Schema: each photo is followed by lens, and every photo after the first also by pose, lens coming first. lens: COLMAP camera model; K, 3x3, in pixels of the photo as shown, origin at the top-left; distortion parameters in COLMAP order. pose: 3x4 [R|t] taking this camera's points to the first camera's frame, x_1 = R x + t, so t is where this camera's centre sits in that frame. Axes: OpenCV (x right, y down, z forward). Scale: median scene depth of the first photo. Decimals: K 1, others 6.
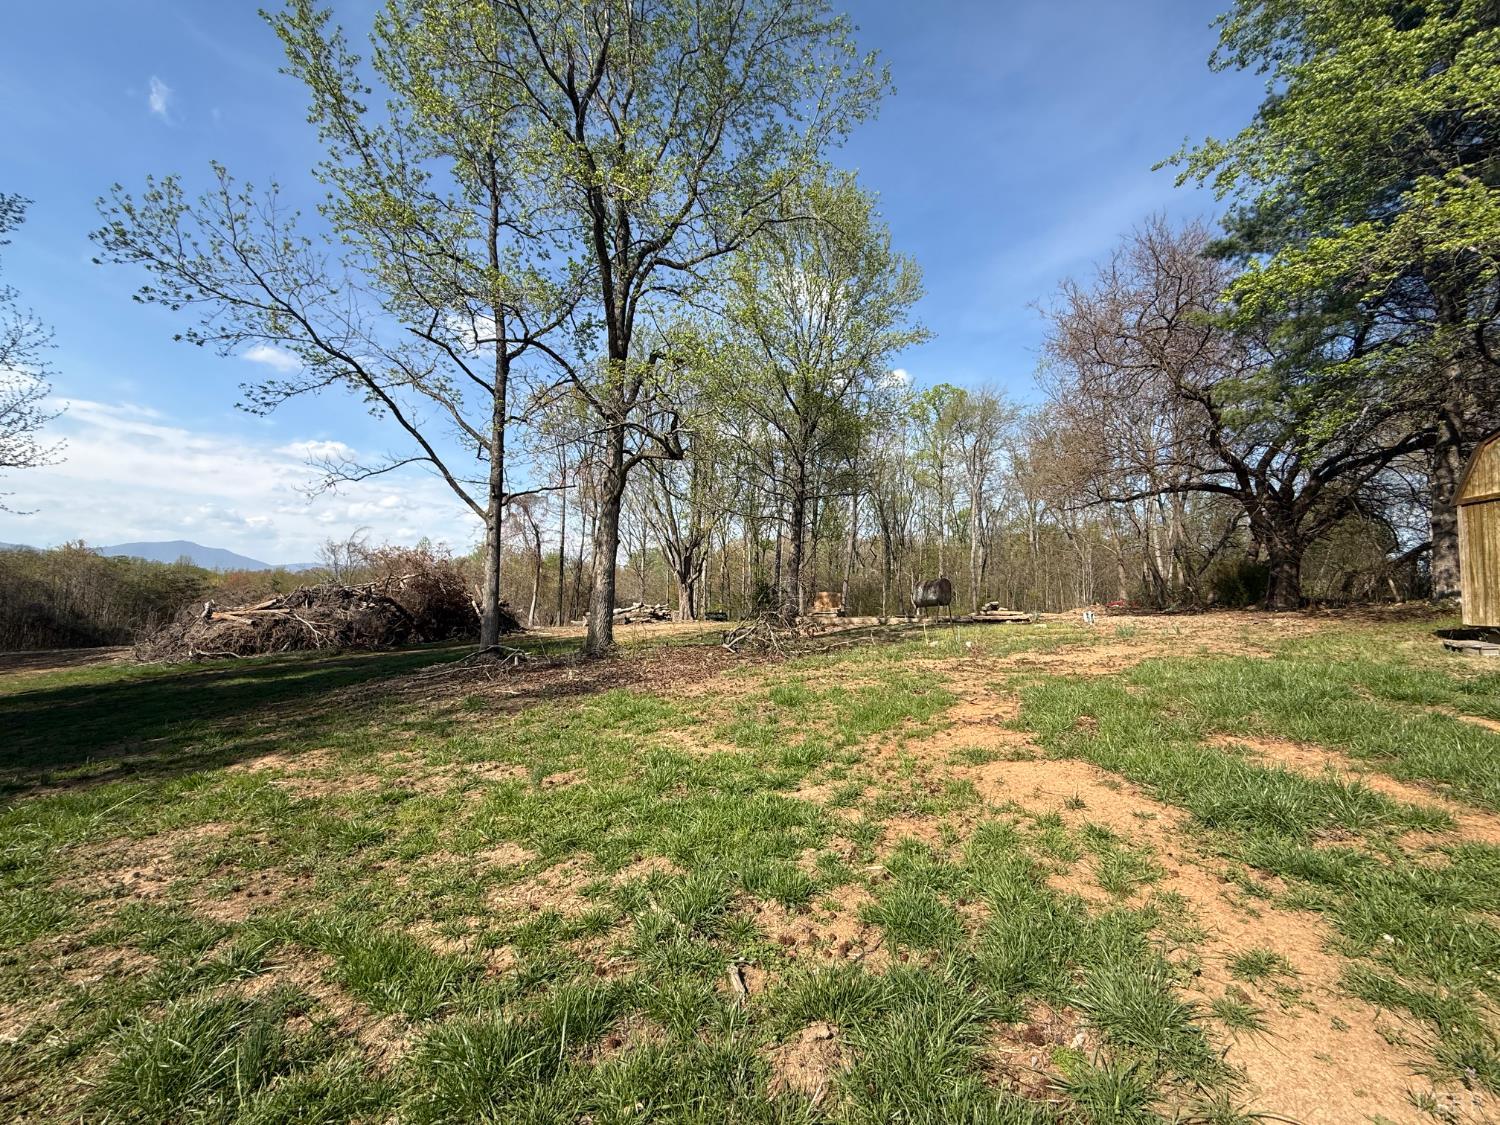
lens RADIAL K [[605.8, 0, 749.7], [0, 605.8, 567.0], [0, 0, 1]] dist [-0.000604, -0.000246]
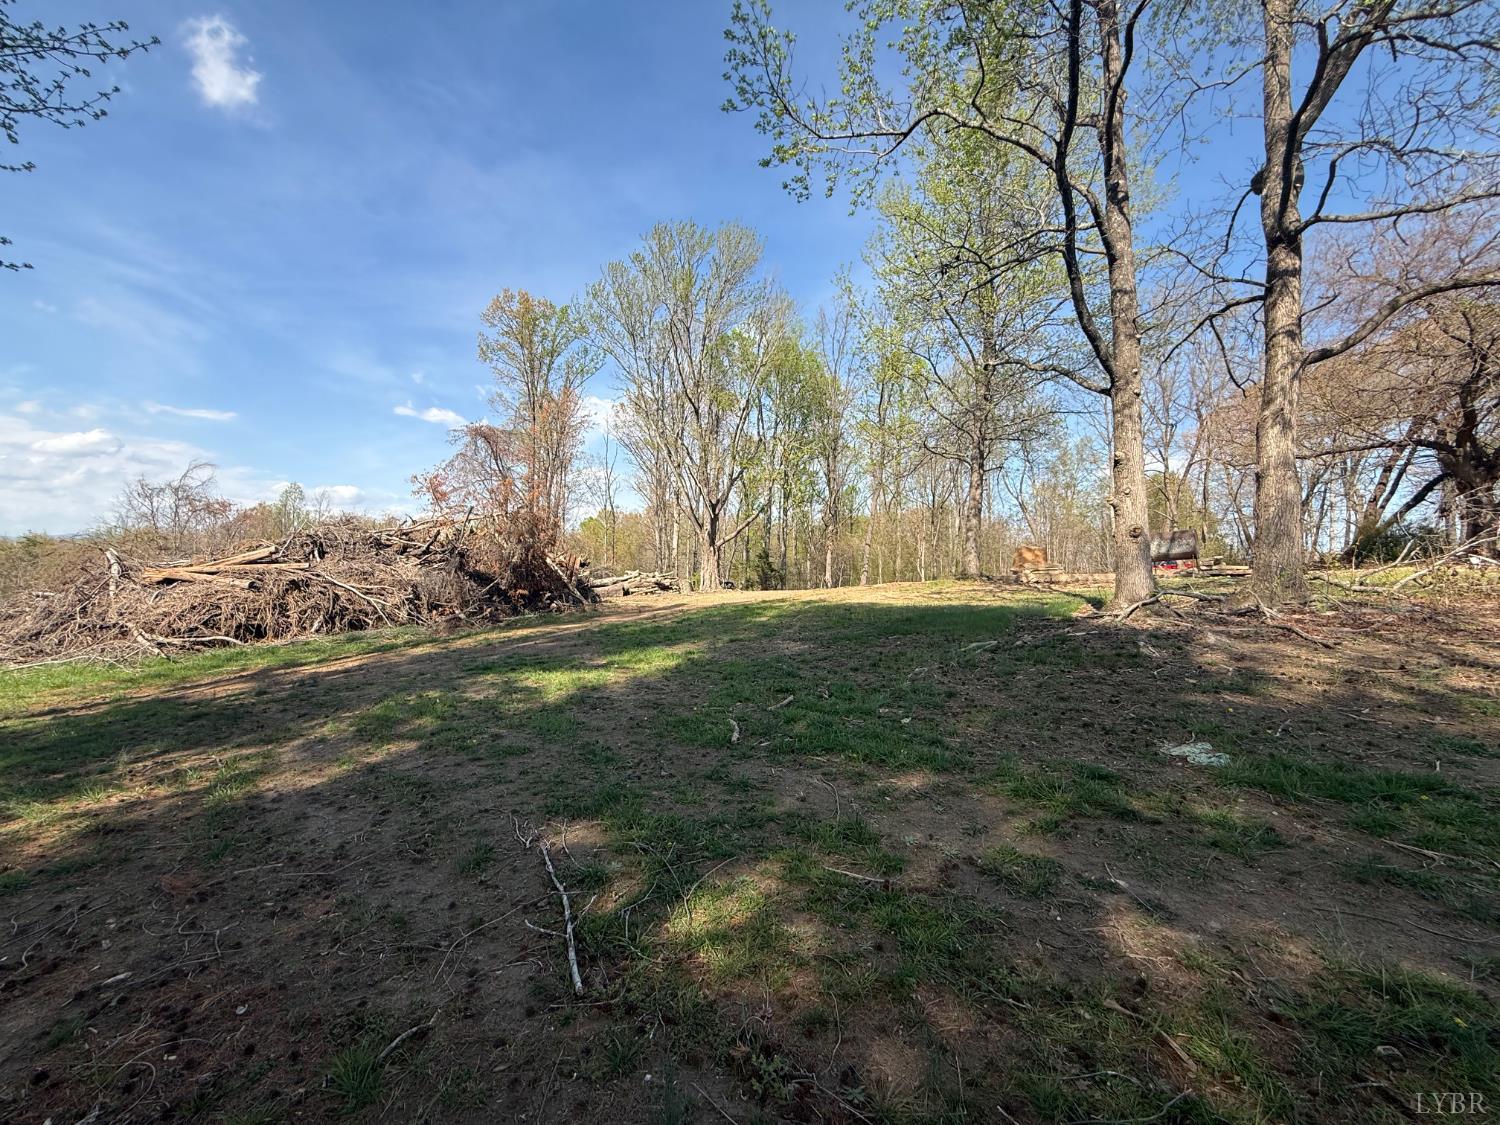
lens RADIAL K [[597.4, 0, 745.4], [0, 597.4, 562.7], [0, 0, 1]] dist [-0.000791, 0.000060]
pose [[0.958312, 0.011880, 0.285478, -0.519518], [-0.019931, 0.999481, 0.025313, 0.046336], [-0.285029, -0.029948, 0.958051, 0.318040]]
